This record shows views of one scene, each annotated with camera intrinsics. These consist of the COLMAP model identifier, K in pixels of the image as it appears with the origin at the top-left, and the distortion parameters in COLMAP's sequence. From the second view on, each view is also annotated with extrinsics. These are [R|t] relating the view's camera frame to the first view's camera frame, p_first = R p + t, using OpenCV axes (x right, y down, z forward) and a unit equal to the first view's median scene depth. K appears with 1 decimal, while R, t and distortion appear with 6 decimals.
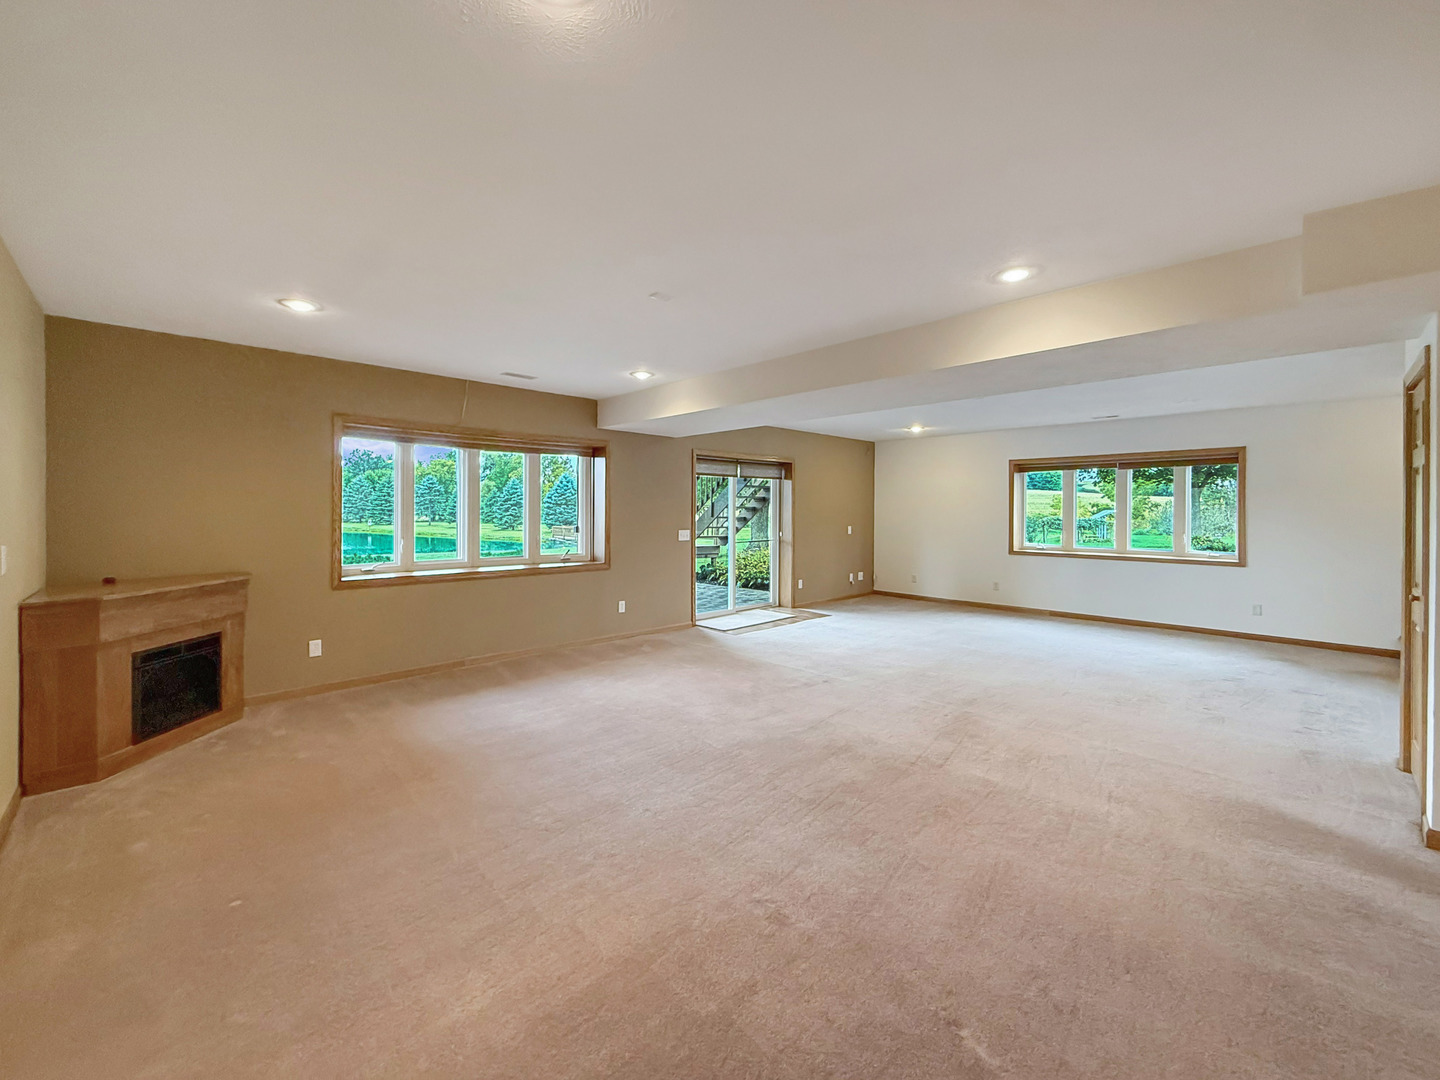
lens RADIAL K [[591.5, 0, 718.5], [0, 591.5, 511.2], [0, 0, 1]] dist [0.000010, 0.000115]
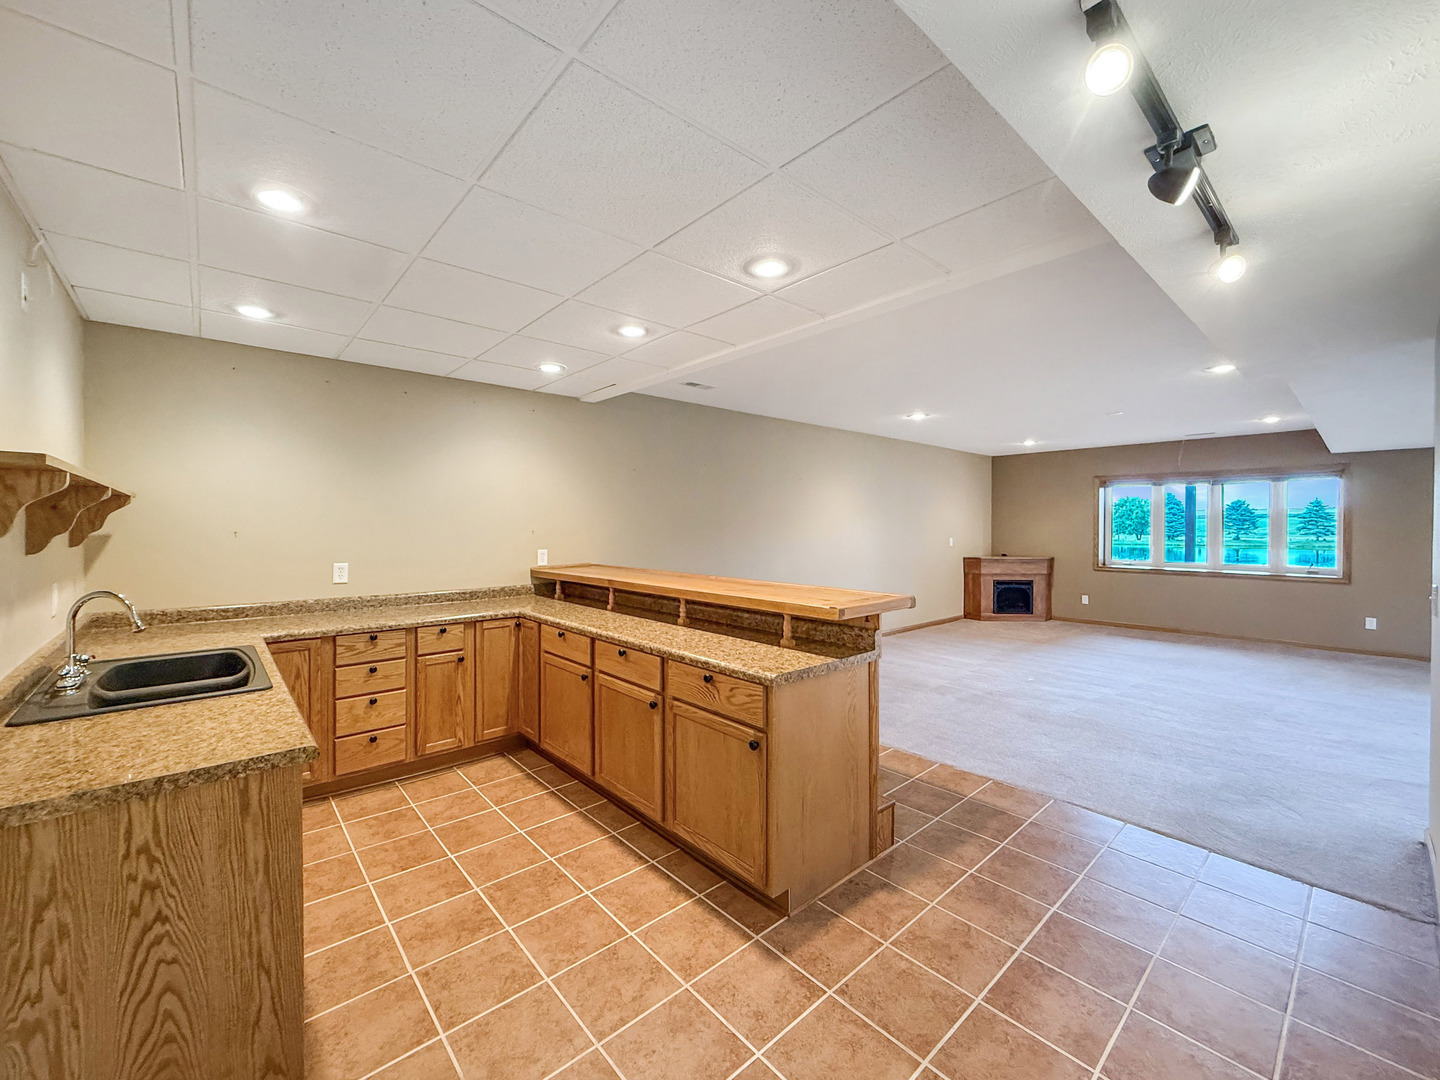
lens RADIAL K [[576.5, 0, 716.0], [0, 576.5, 531.9], [0, 0, 1]] dist [0.000411, 0.000088]
pose [[-0.040142, 0.007688, -0.999164, 0.712573], [-0.005868, 0.999951, 0.007929, 0.002619], [0.999177, 0.006181, -0.040094, -0.070516]]
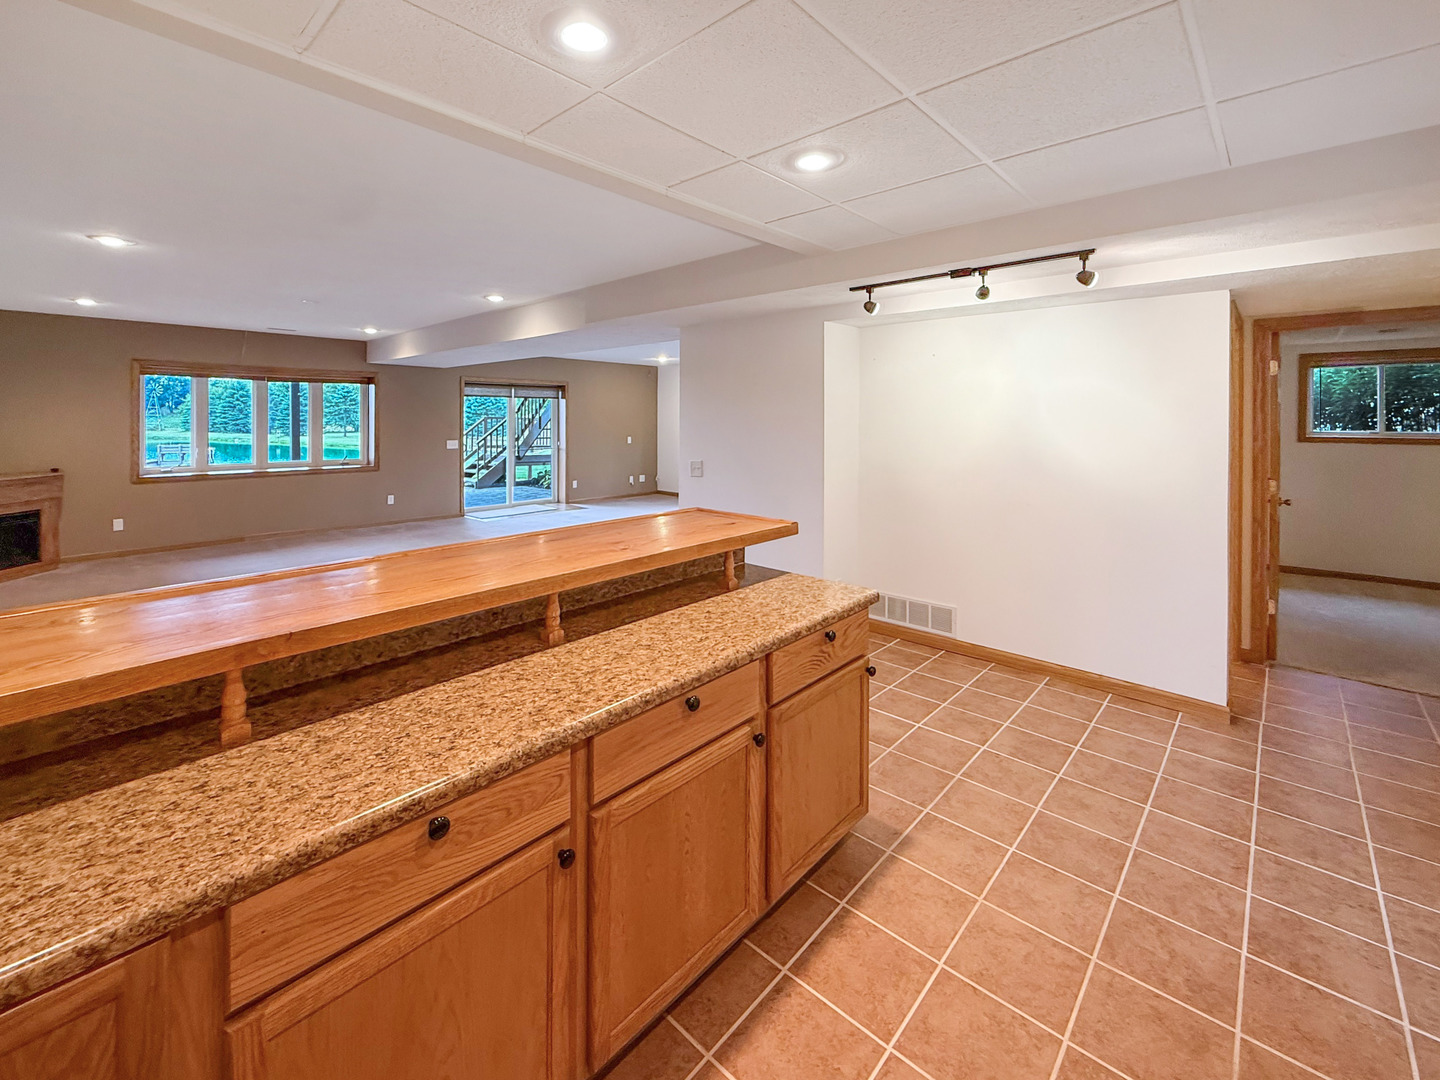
lens RADIAL K [[620.5, 0, 707.2], [0, 620.5, 420.9], [0, 0, 1]] dist [0.000423, 0.000078]
pose [[0.998277, -0.001290, 0.058663, 0.369062], [0.001264, 0.999999, 0.000478, -0.009215], [-0.058663, -0.000403, 0.998278, -0.328350]]
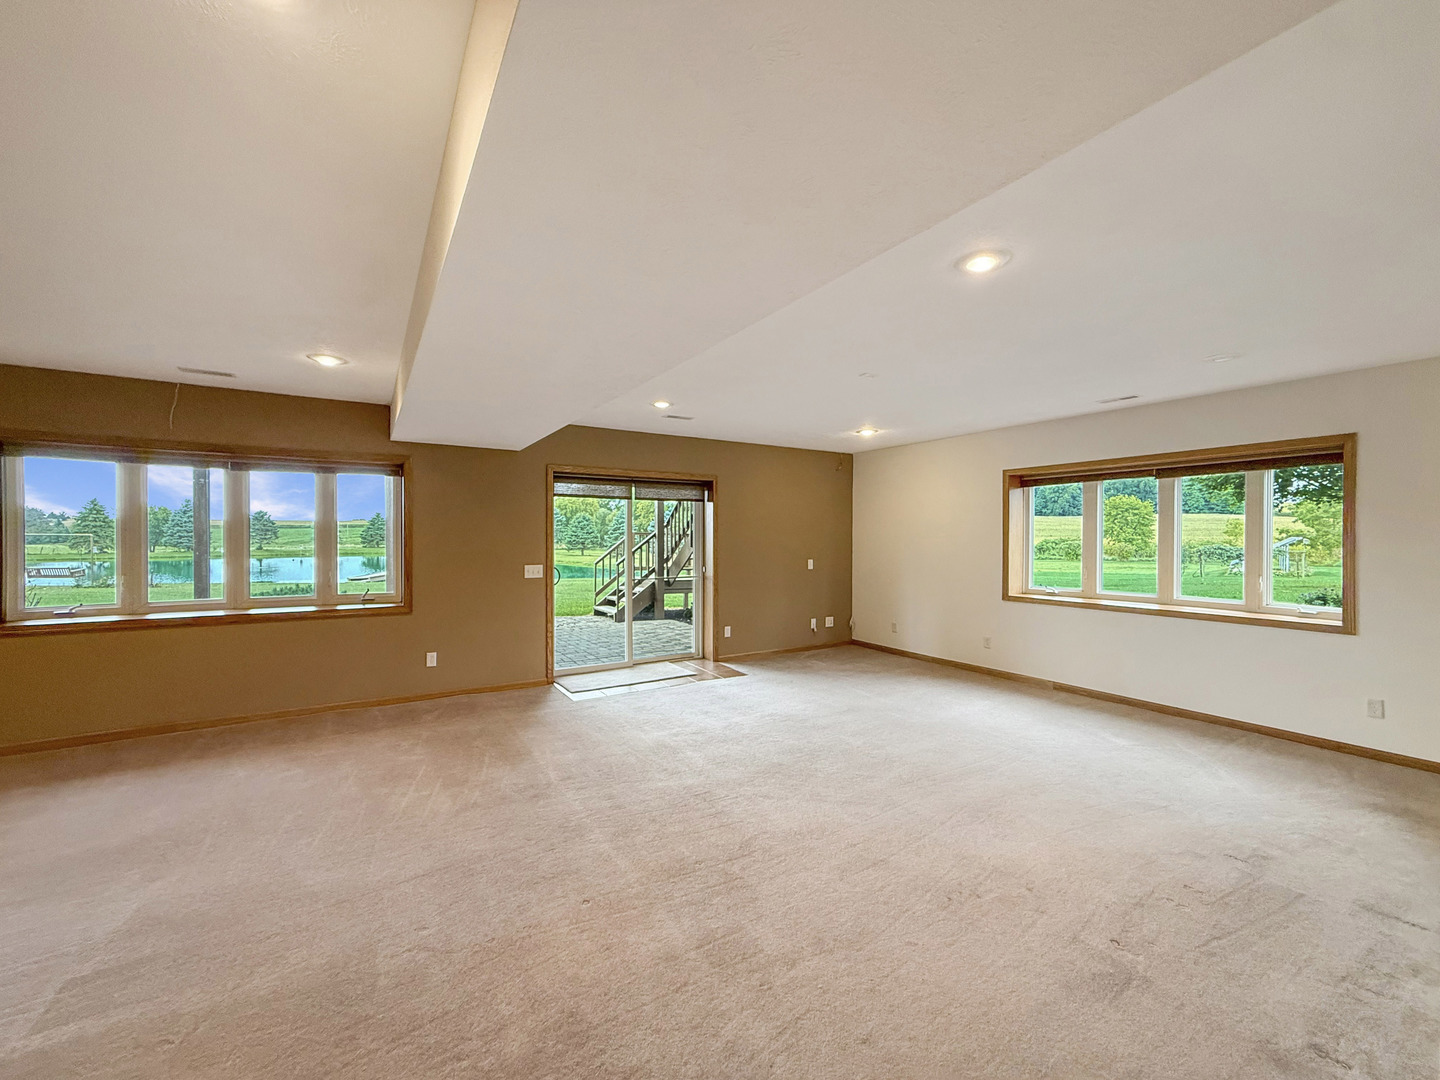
lens RADIAL K [[584.4, 0, 720.0], [0, 584.4, 540.0], [0, 0, 1]] dist [-0.001385, -0.000288]
pose [[0.978345, -0.001593, -0.206975, 0.320719], [0.001934, 0.999997, 0.001446, -0.002804], [0.206972, -0.001815, 0.978345, 0.242064]]
